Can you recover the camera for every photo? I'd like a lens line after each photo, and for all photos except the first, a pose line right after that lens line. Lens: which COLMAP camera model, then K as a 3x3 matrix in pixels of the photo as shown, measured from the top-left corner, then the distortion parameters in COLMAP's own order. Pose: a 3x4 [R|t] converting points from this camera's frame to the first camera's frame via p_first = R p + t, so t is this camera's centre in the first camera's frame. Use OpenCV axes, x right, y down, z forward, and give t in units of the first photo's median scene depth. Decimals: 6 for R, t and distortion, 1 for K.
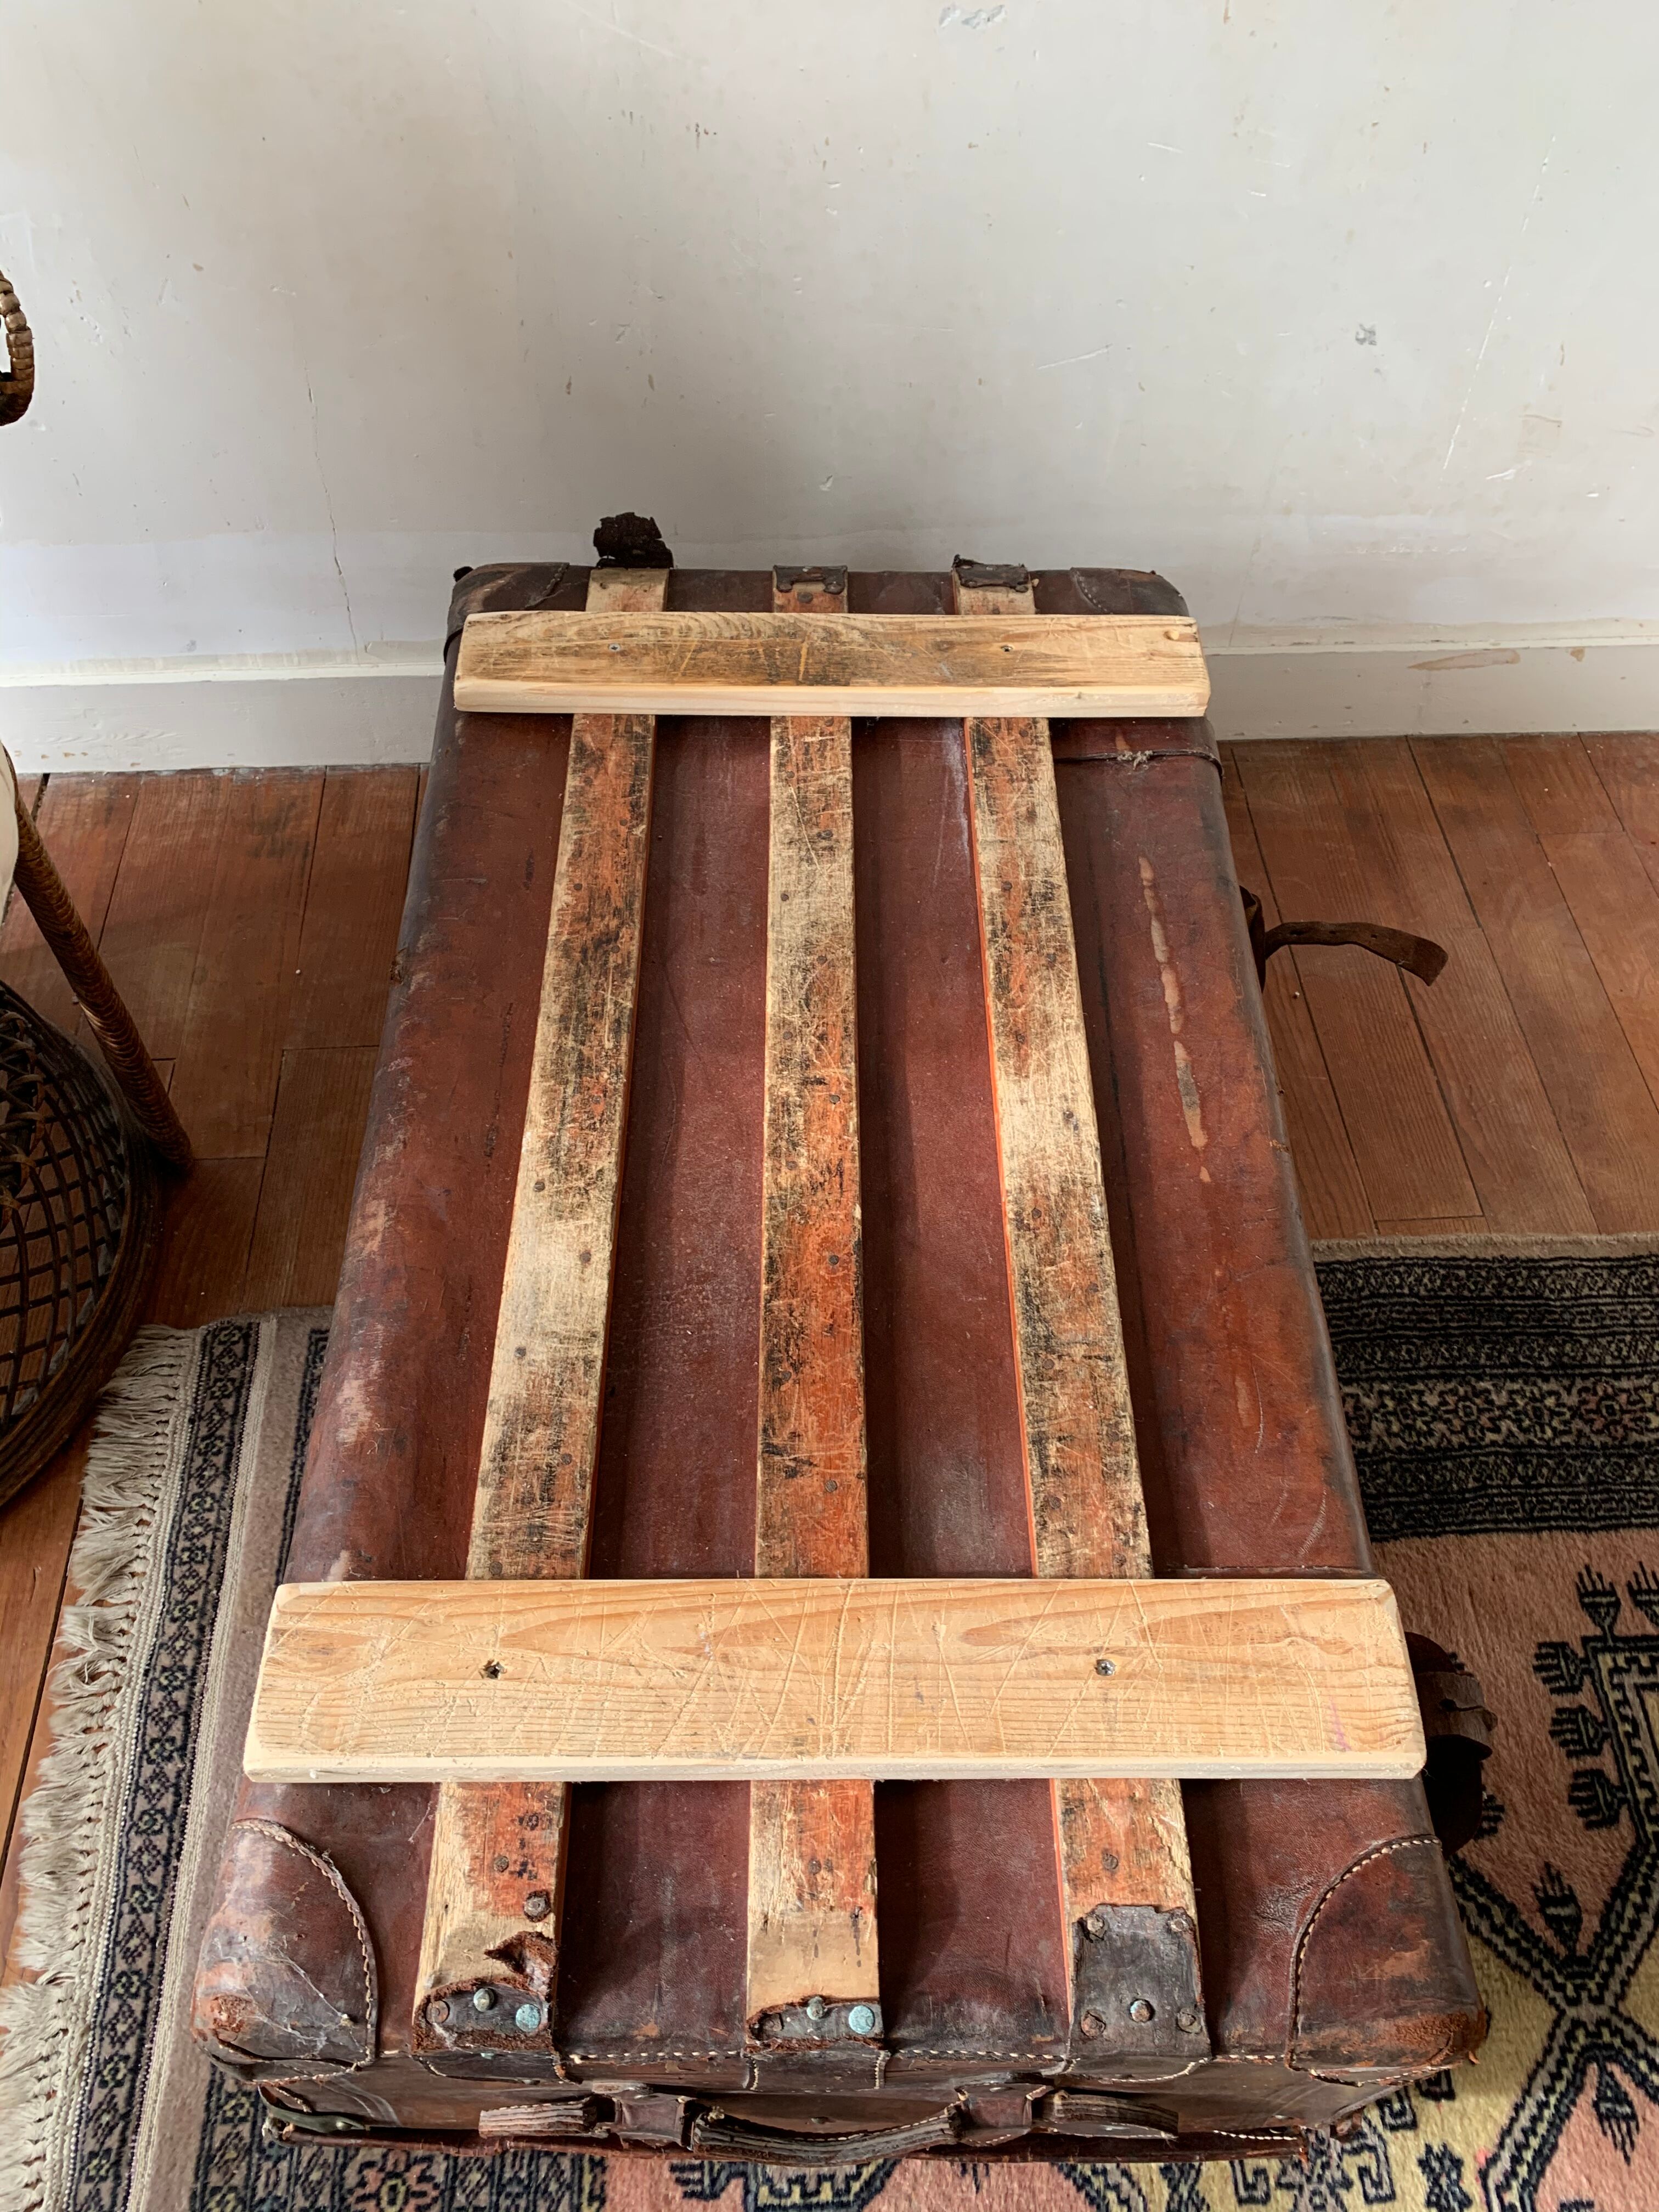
lens RADIAL K [[1711.9, 0, 838.9], [0, 1711.9, 1101.8], [0, 0, 1]] dist [0.007319, -0.002817]
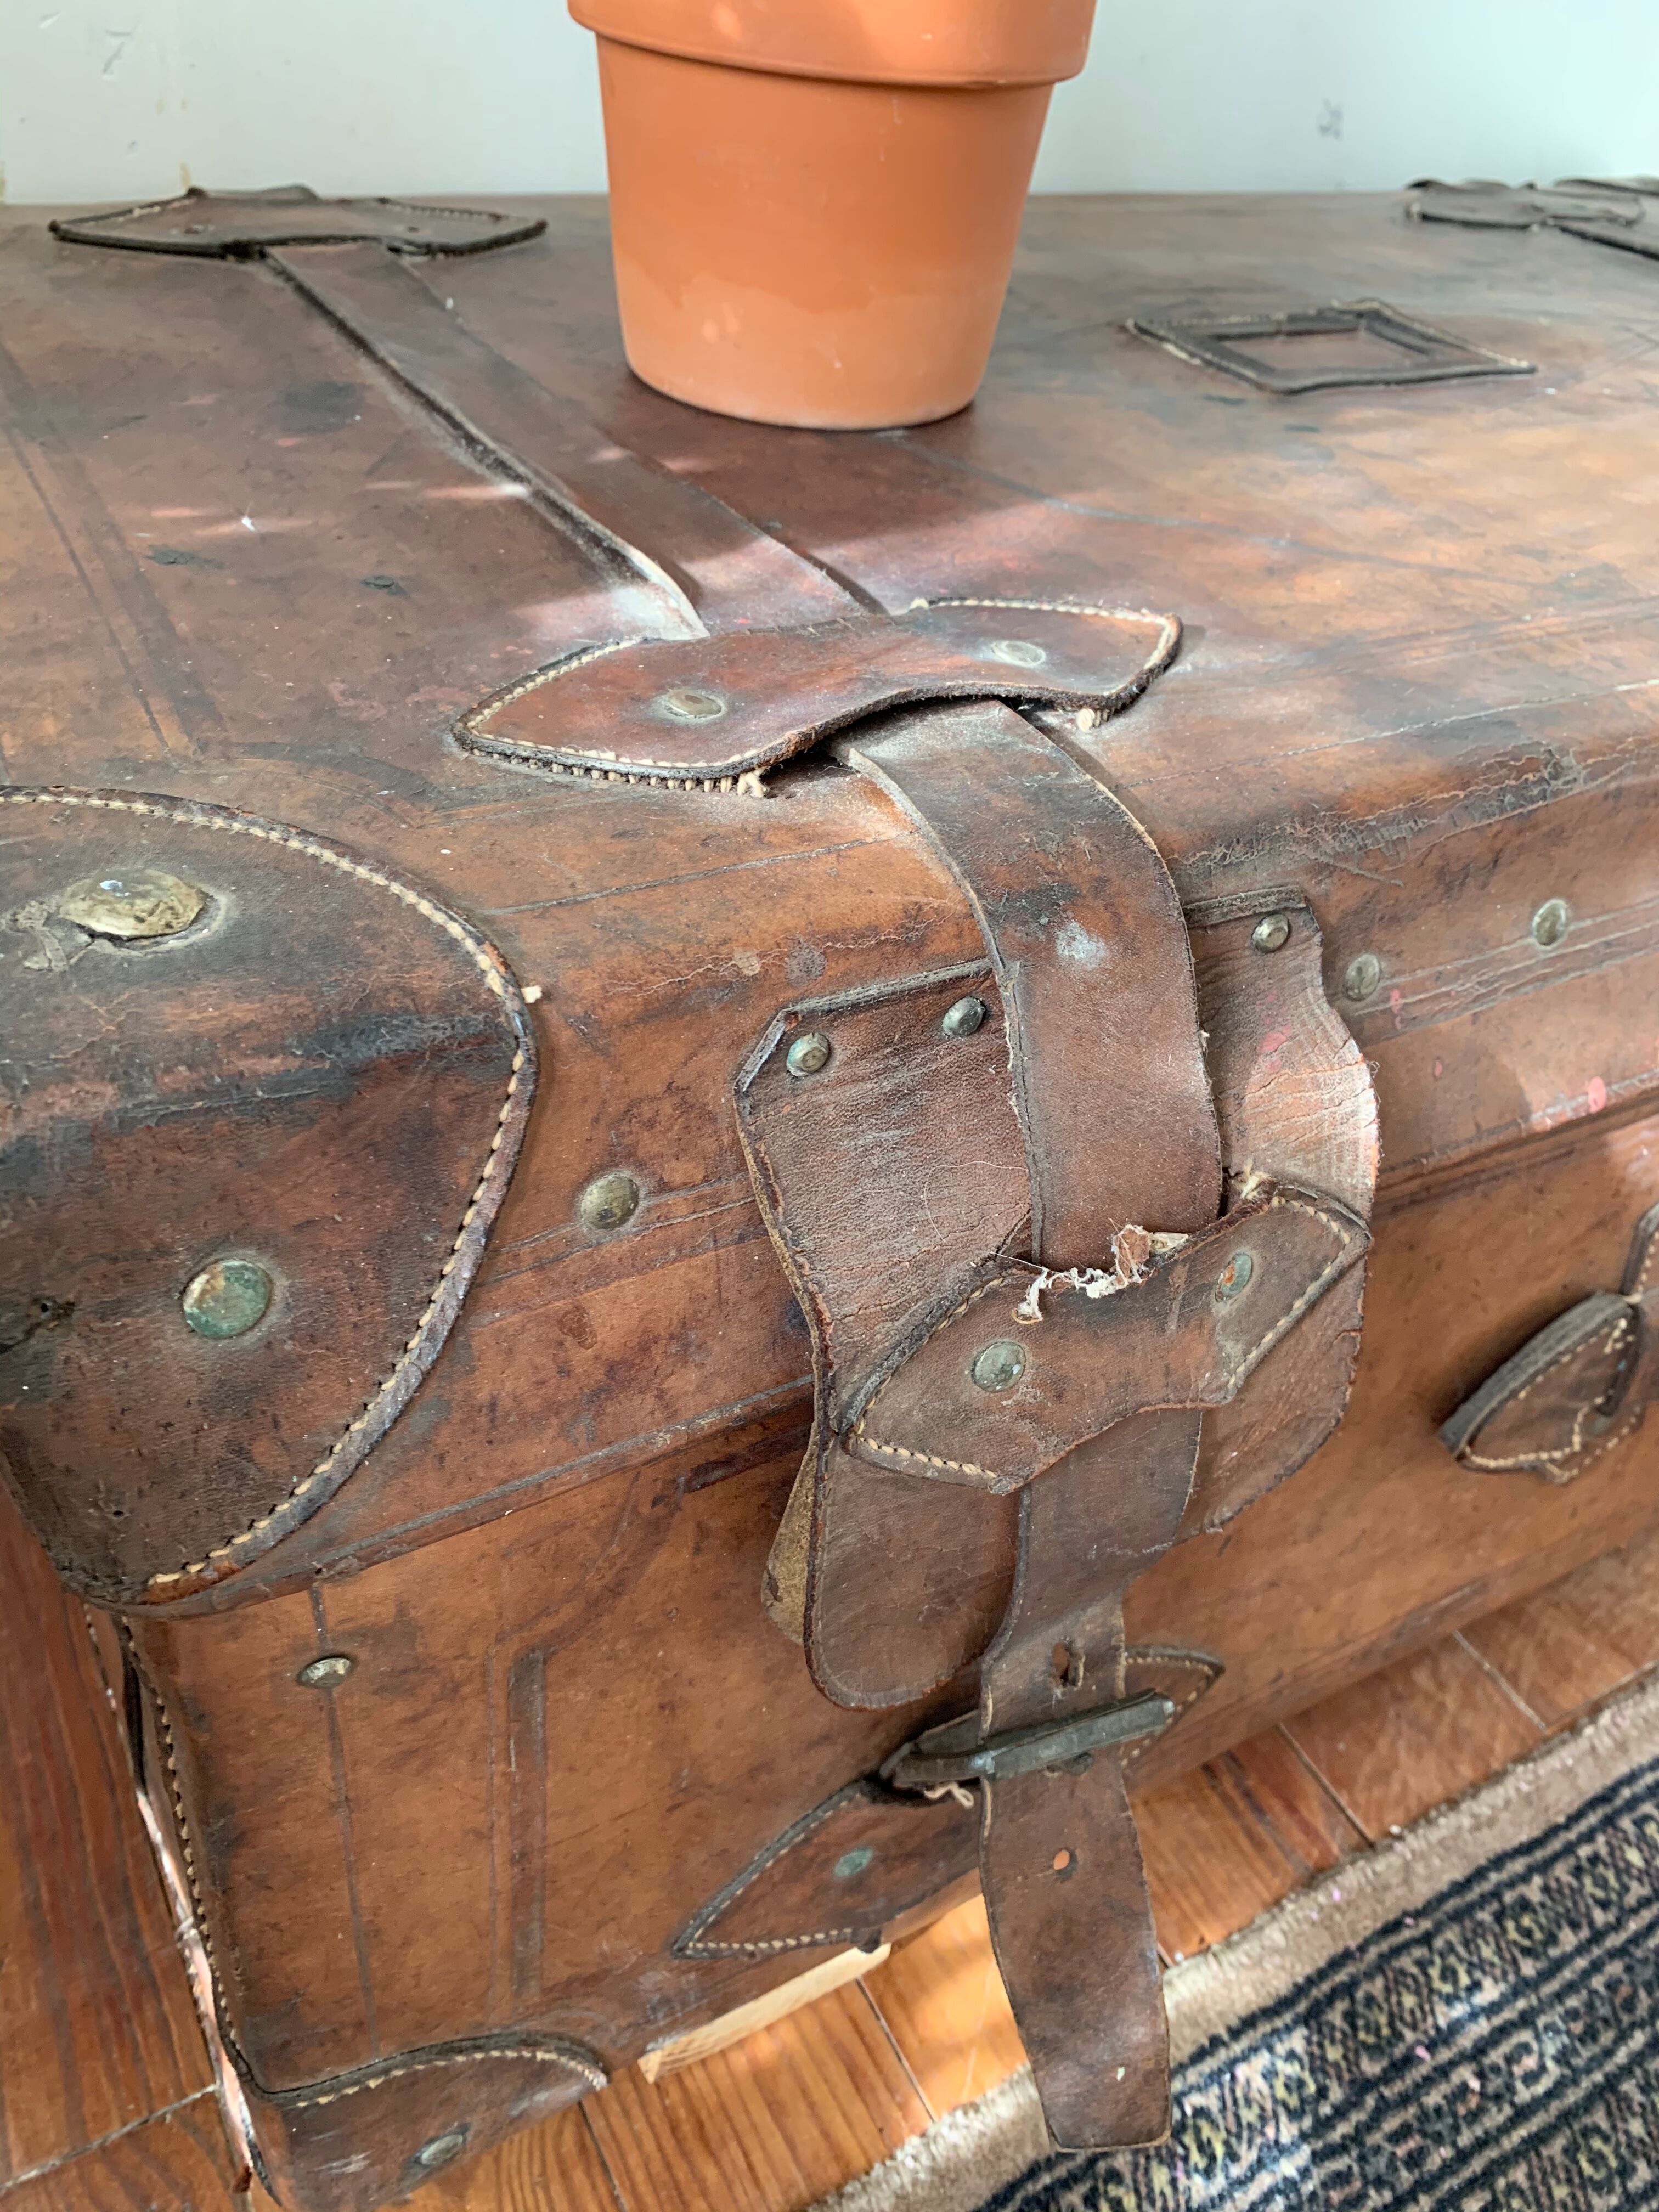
lens RADIAL K [[1711.9, 0, 838.9], [0, 1711.9, 1101.8], [0, 0, 1]] dist [0.007319, -0.002817]
pose [[0.894165, -0.210118, 0.395372, -0.205811], [0.299992, 0.936678, -0.180664, -0.045728], [-0.332375, 0.280152, 0.900578, 0.639486]]
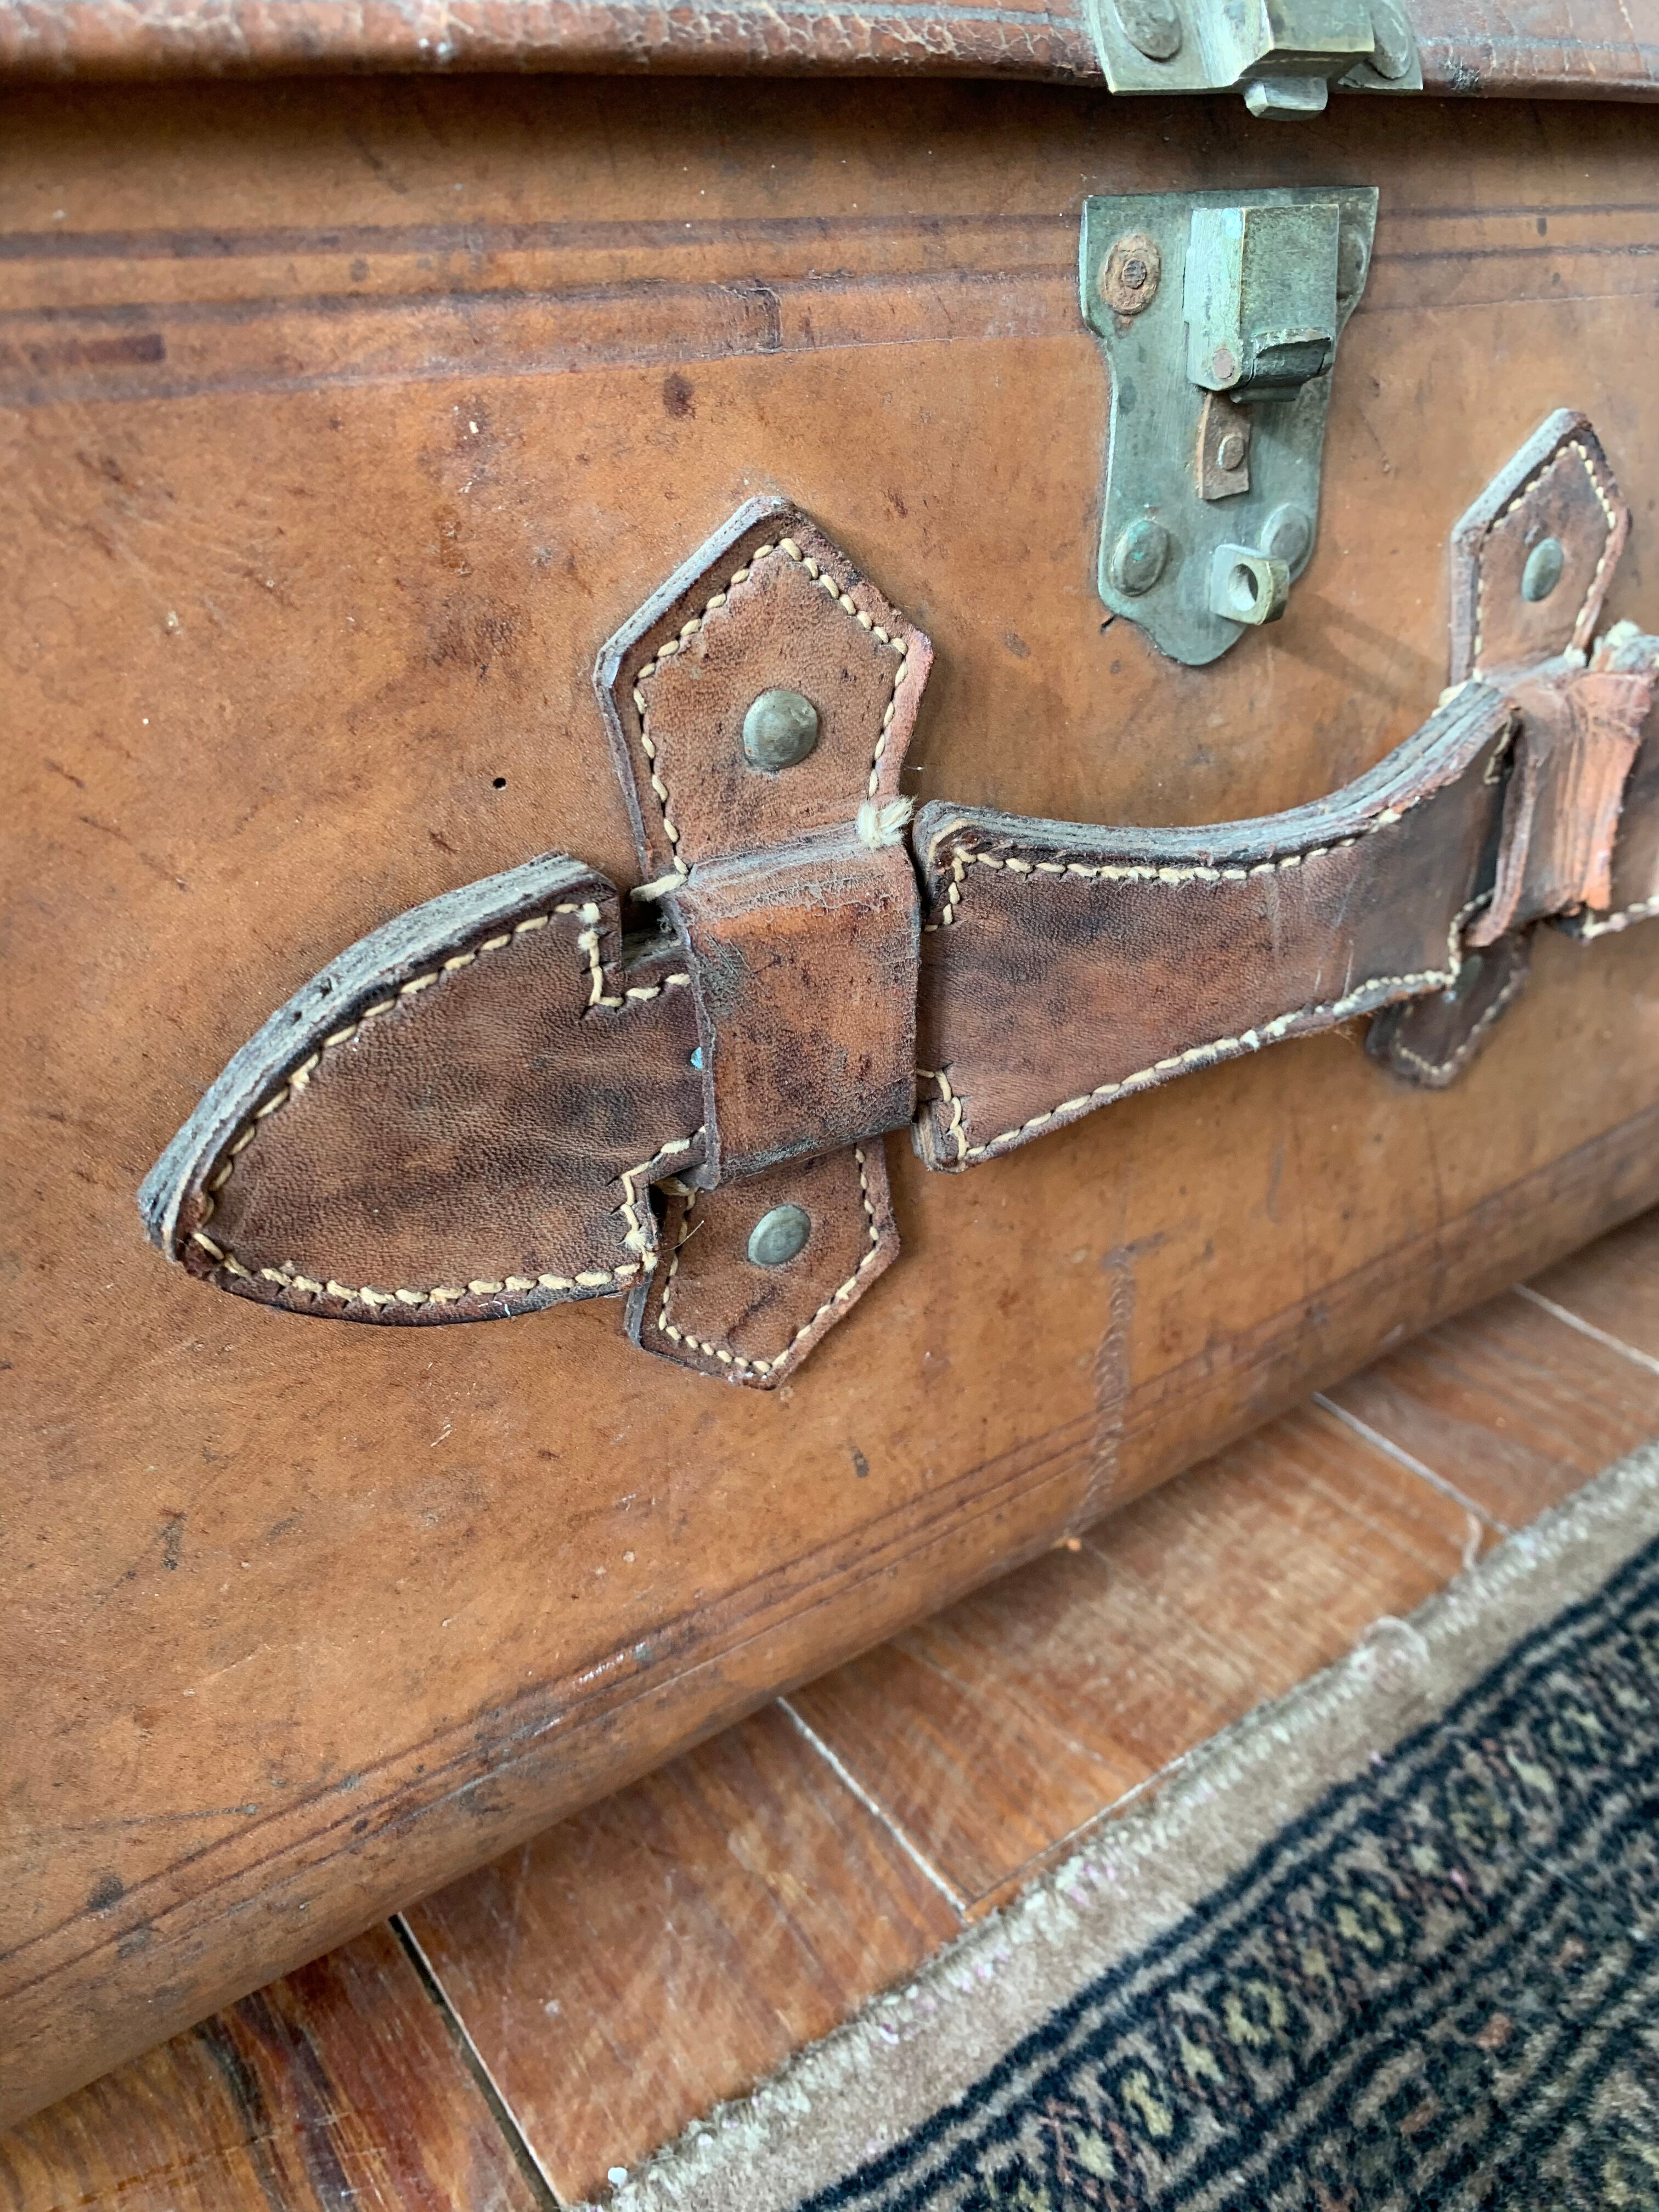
lens RADIAL K [[1711.9, 0, 838.9], [0, 1711.9, 1101.8], [0, 0, 1]] dist [0.007319, -0.002817]
pose [[0.840769, -0.262464, 0.473519, 0.022819], [0.425776, 0.860779, -0.278882, 0.052469], [-0.334399, 0.436088, 0.835467, 0.797926]]
